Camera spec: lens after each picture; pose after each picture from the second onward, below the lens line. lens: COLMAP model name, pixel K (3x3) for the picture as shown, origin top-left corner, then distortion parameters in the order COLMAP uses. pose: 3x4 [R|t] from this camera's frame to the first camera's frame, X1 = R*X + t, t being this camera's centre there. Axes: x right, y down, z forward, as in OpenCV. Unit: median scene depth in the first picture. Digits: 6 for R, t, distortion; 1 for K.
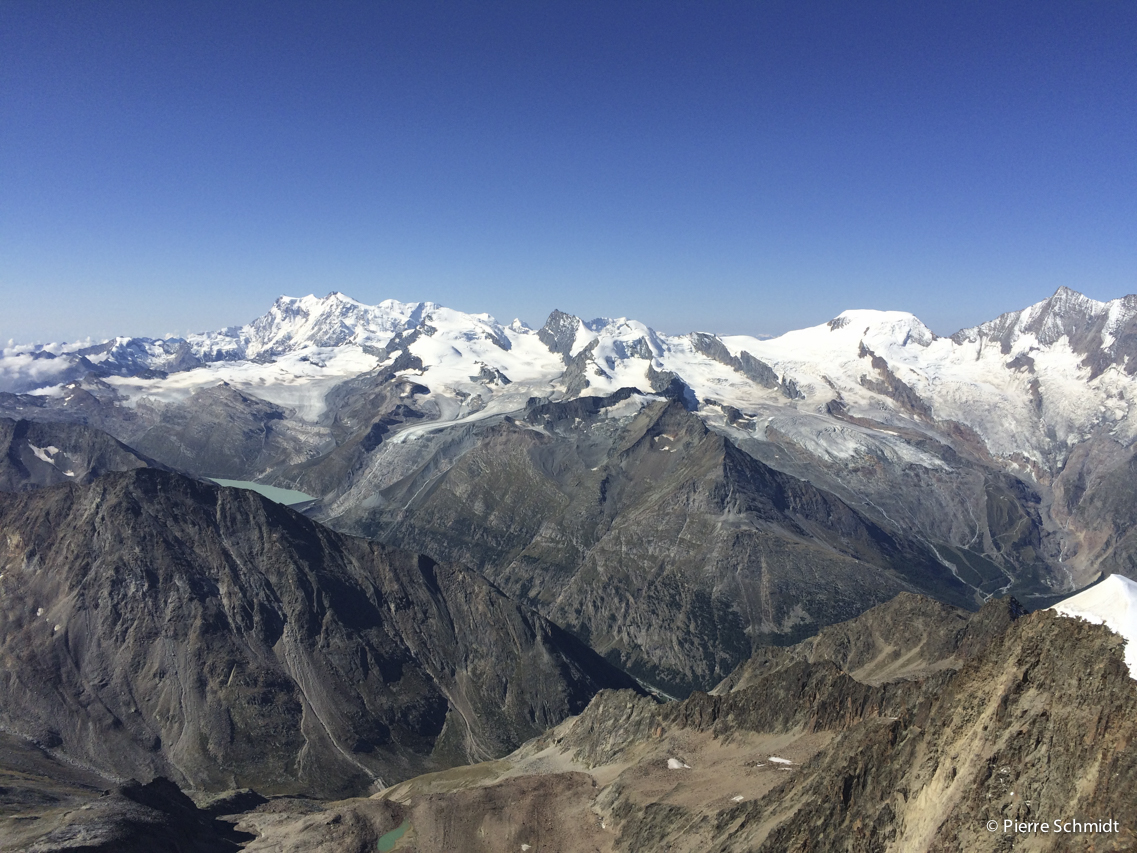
lens RADIAL K [[964.8, 0, 576.6], [0, 964.8, 427.8], [0, 0, 1]] dist [0.083338, -0.102310]
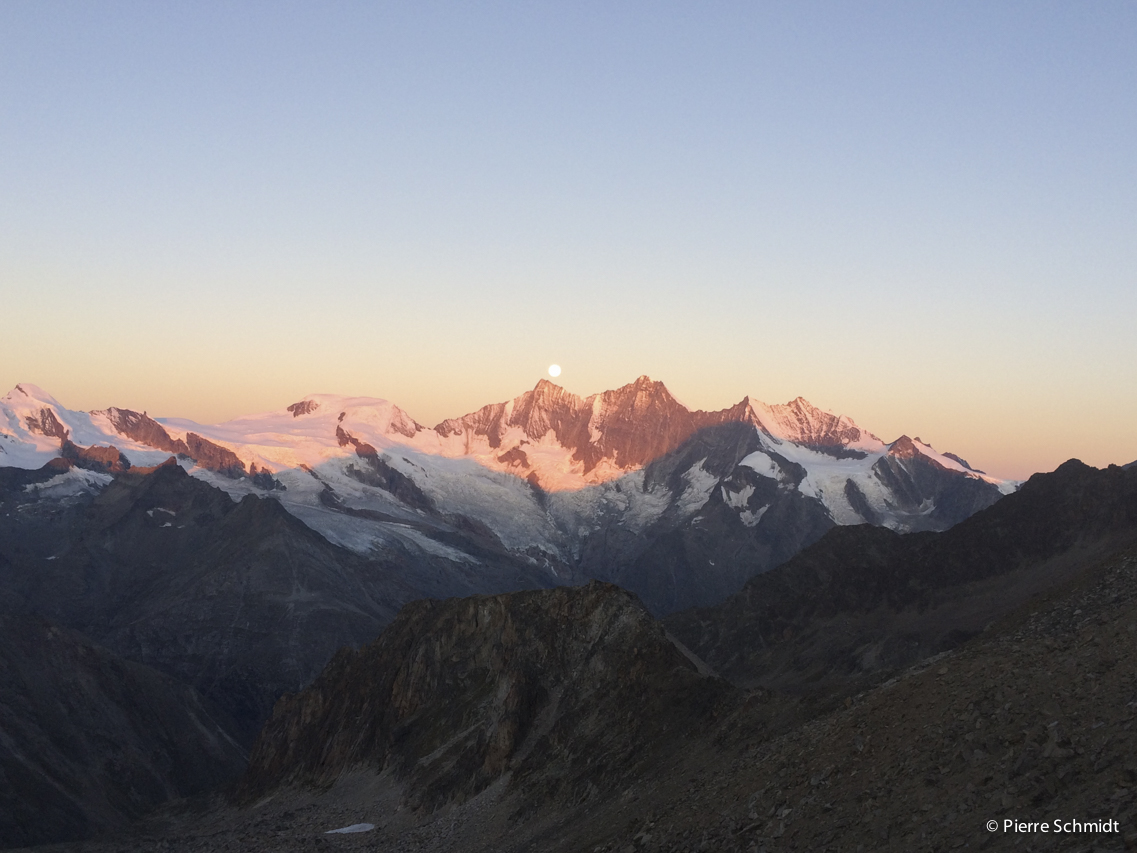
lens RADIAL K [[1197.5, 0, 570.0], [0, 1197.5, 429.9], [0, 0, 1]] dist [0.013730, 0.000000]
pose [[0.806463, 0.062626, 0.587959, -0.176999], [0.030898, 0.988553, -0.147675, 0.083861], [-0.590477, 0.137261, 0.795297, 0.091330]]
